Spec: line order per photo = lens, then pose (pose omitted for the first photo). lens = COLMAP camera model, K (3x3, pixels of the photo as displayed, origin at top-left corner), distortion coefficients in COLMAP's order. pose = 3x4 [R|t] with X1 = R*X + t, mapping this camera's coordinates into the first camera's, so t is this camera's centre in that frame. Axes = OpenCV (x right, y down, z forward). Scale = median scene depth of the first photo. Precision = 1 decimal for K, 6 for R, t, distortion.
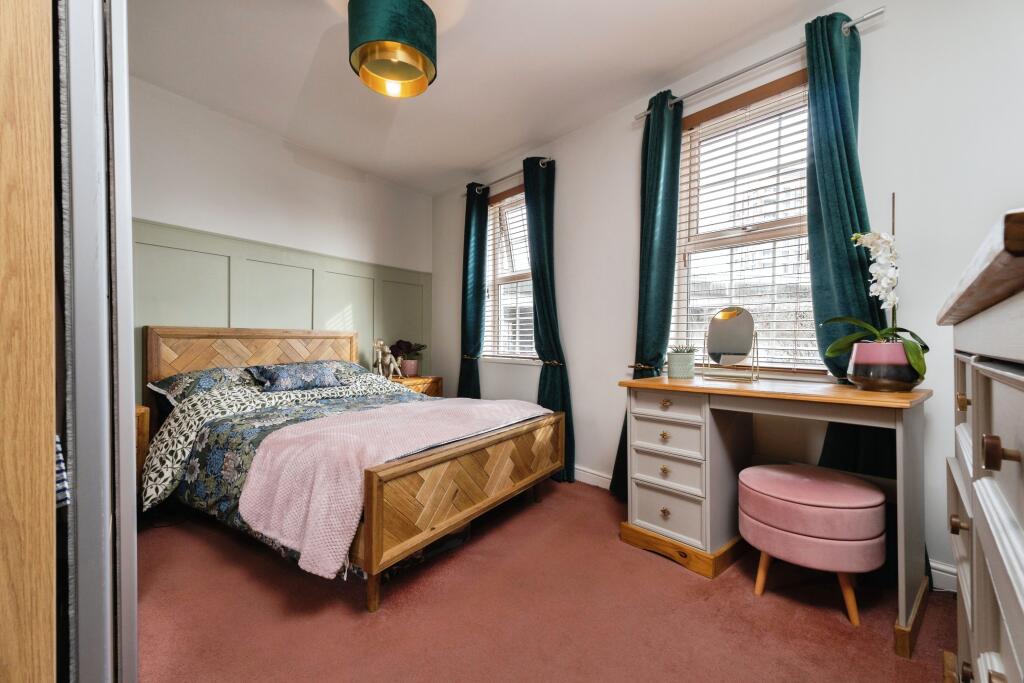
lens RADIAL K [[436.1, 0, 512.0], [0, 436.1, 341.5], [0, 0, 1]] dist [-0.001858, -0.000114]
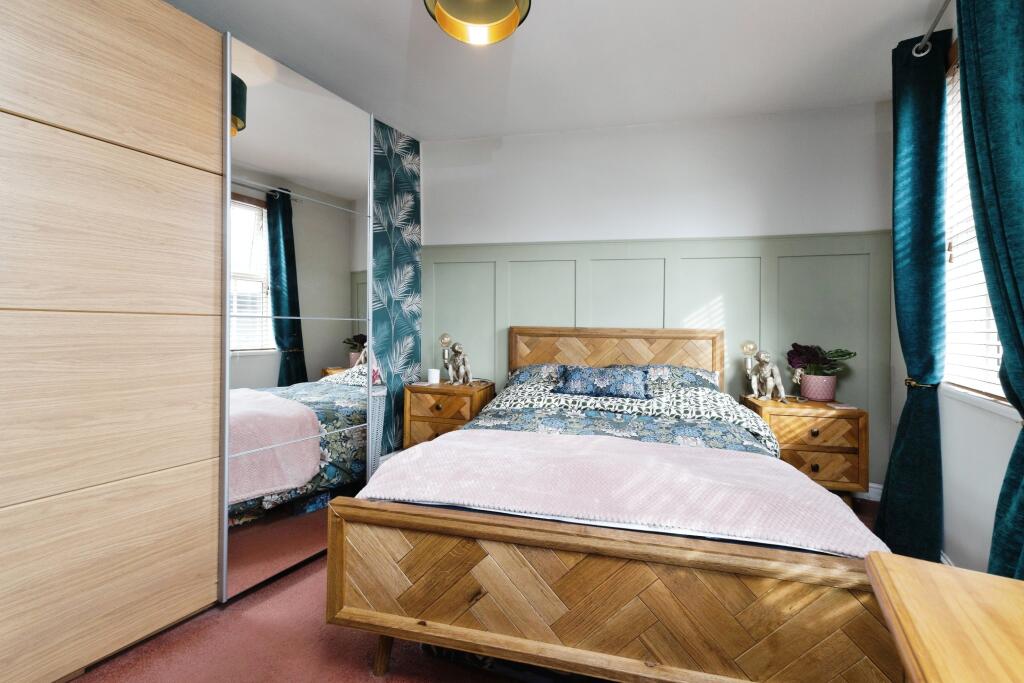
lens RADIAL K [[432.1, 0, 514.5], [0, 432.1, 329.8], [0, 0, 1]] dist [0.000347, 0.000081]
pose [[0.335206, 0.008907, -0.942103, 0.268889], [-0.018018, 0.999833, 0.003041, -0.022798], [0.941973, 0.015955, 0.335311, 0.471154]]
